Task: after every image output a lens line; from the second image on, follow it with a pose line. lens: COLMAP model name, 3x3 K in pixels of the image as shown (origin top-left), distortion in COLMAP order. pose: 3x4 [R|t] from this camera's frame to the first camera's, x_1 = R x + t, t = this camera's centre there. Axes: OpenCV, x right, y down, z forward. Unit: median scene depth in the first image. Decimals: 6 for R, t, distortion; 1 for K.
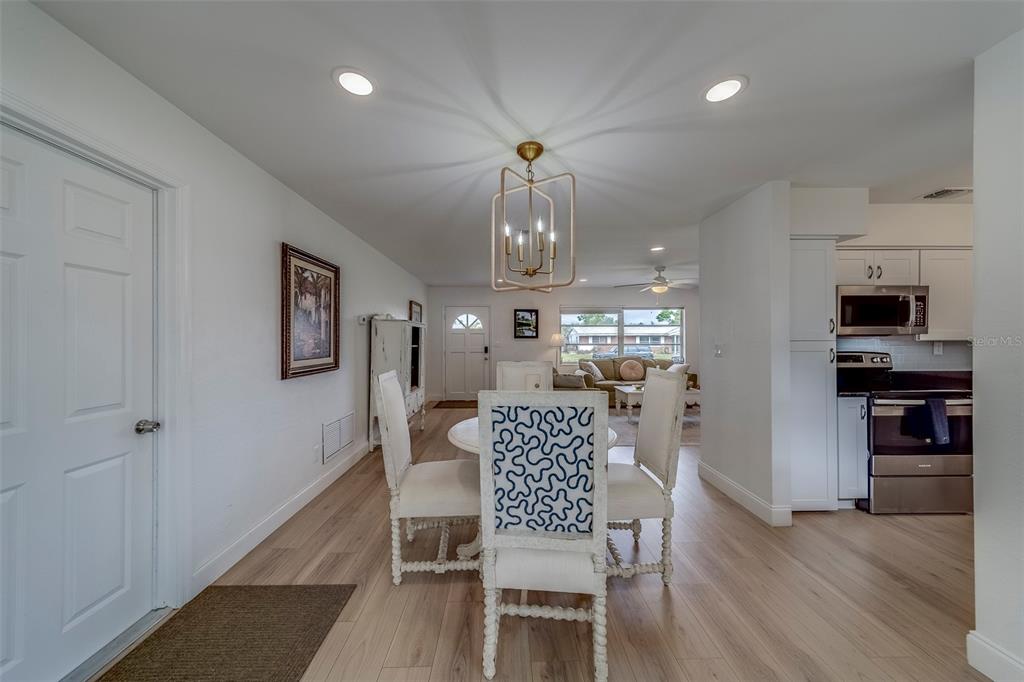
lens RADIAL K [[347.5, 0, 518.7], [0, 347.5, 338.8], [0, 0, 1]] dist [-0.000125, -0.000016]
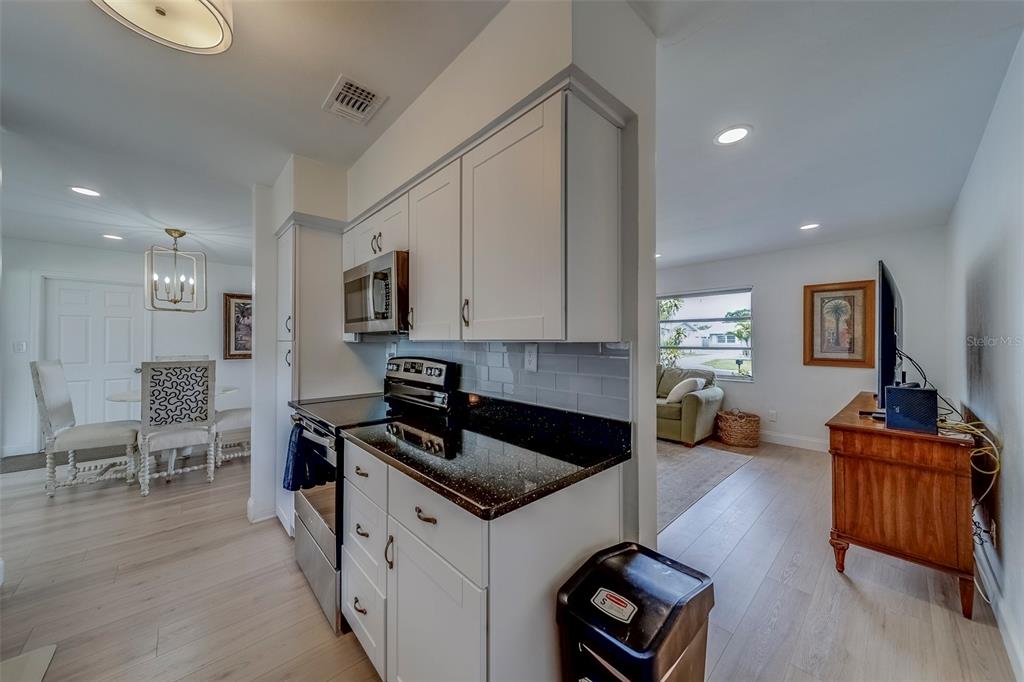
lens RADIAL K [[354.6, 0, 514.9], [0, 354.6, 336.9], [0, 0, 1]] dist [0.005448, 0.000010]
pose [[0.668501, -0.006674, -0.743681, 0.671131], [-0.000248, 0.999958, -0.009197, 0.001144], [0.743711, 0.006333, 0.668471, 0.281735]]
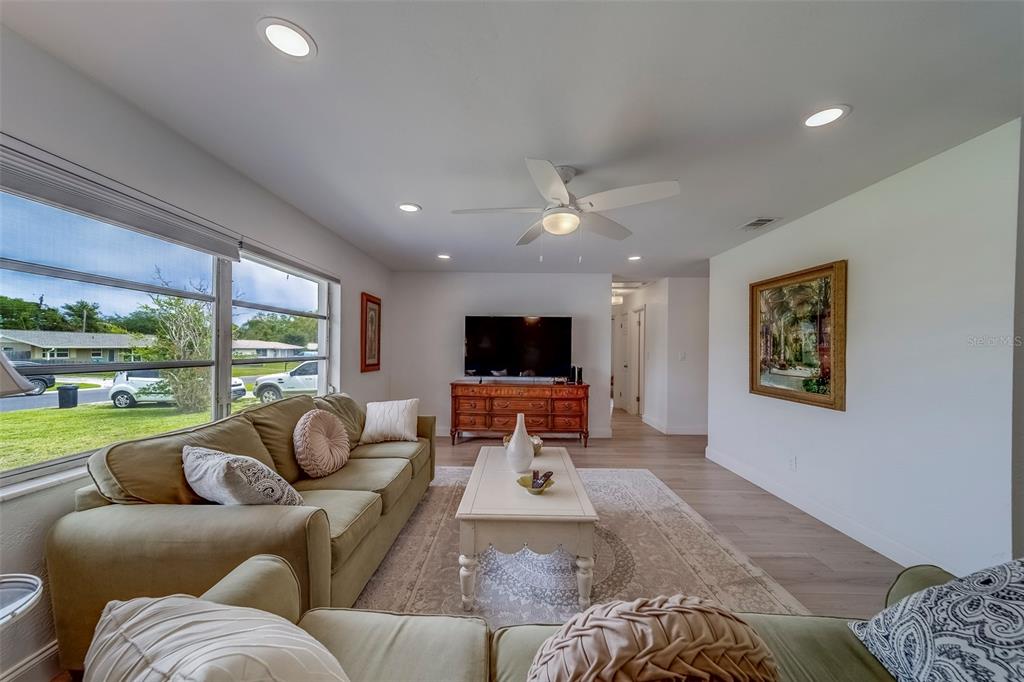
lens RADIAL K [[361.7, 0, 511.1], [0, 361.7, 346.3], [0, 0, 1]] dist [0.000106, -0.000026]
pose [[0.028862, 0.009345, 0.999540, -0.012392], [-0.011222, 0.999896, -0.009025, 0.002408], [-0.999520, -0.010957, 0.028963, 0.759969]]
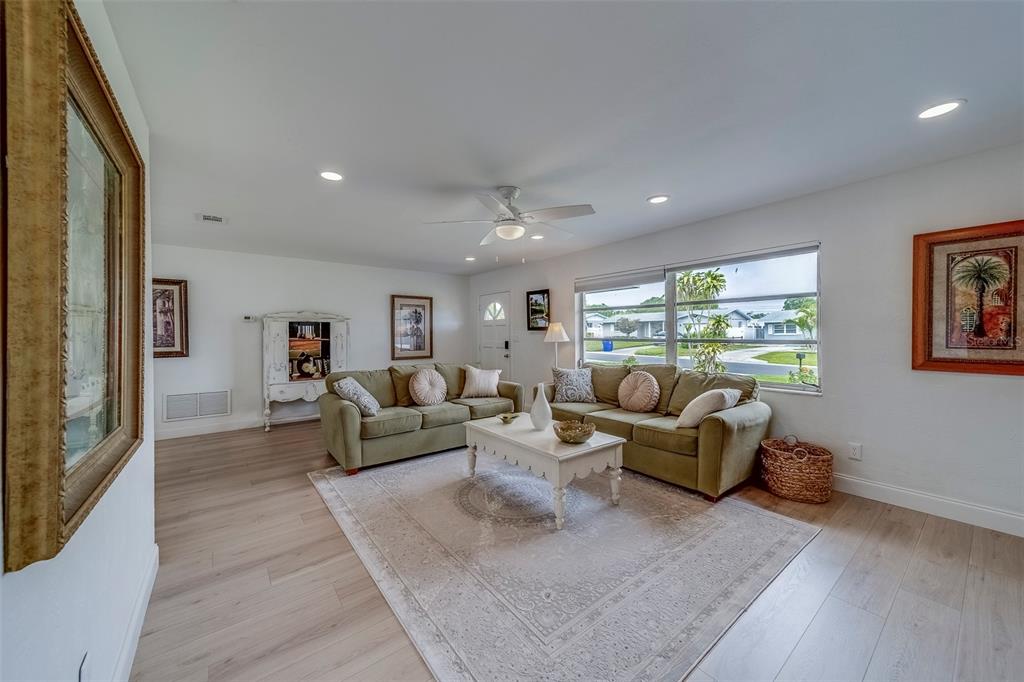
lens RADIAL K [[374.4, 0, 516.0], [0, 374.4, 333.3], [0, 0, 1]] dist [0.010891, -0.000102]
pose [[0.601318, -0.003309, -0.799003, 0.616766], [0.008563, 0.999961, 0.002303, 0.002598], [0.798964, -0.008227, 0.601322, 0.491959]]
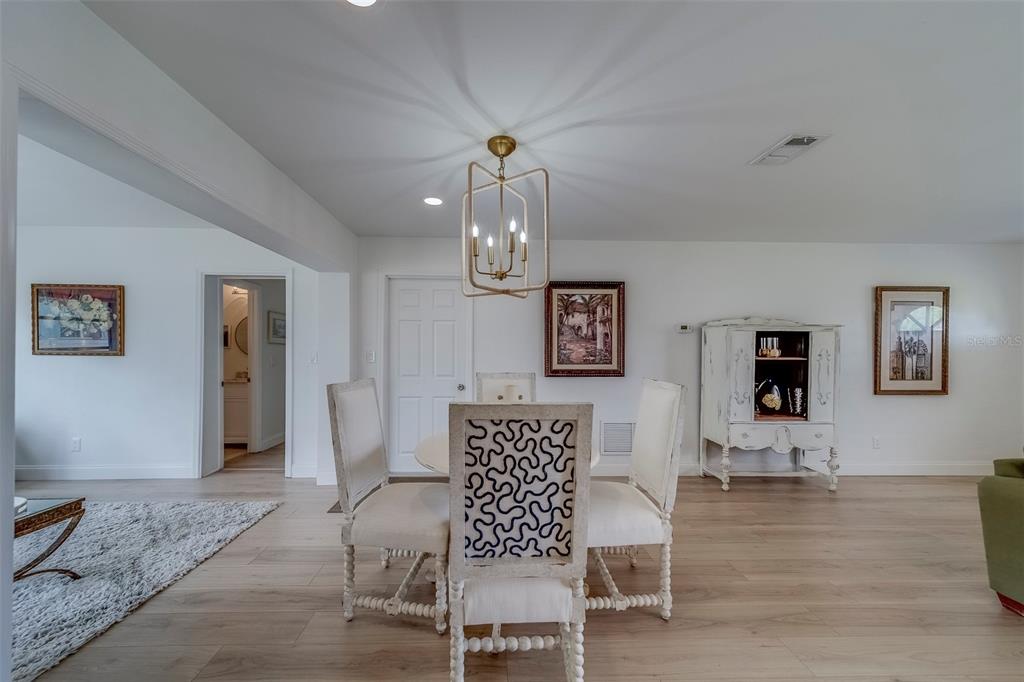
lens RADIAL K [[374.4, 0, 516.0], [0, 374.4, 333.3], [0, 0, 1]] dist [0.010891, -0.000102]
pose [[0.045075, -0.043967, -0.998016, 0.272668], [-0.000640, 0.999030, -0.044040, 0.002450], [0.998983, 0.002623, 0.045004, 0.260381]]
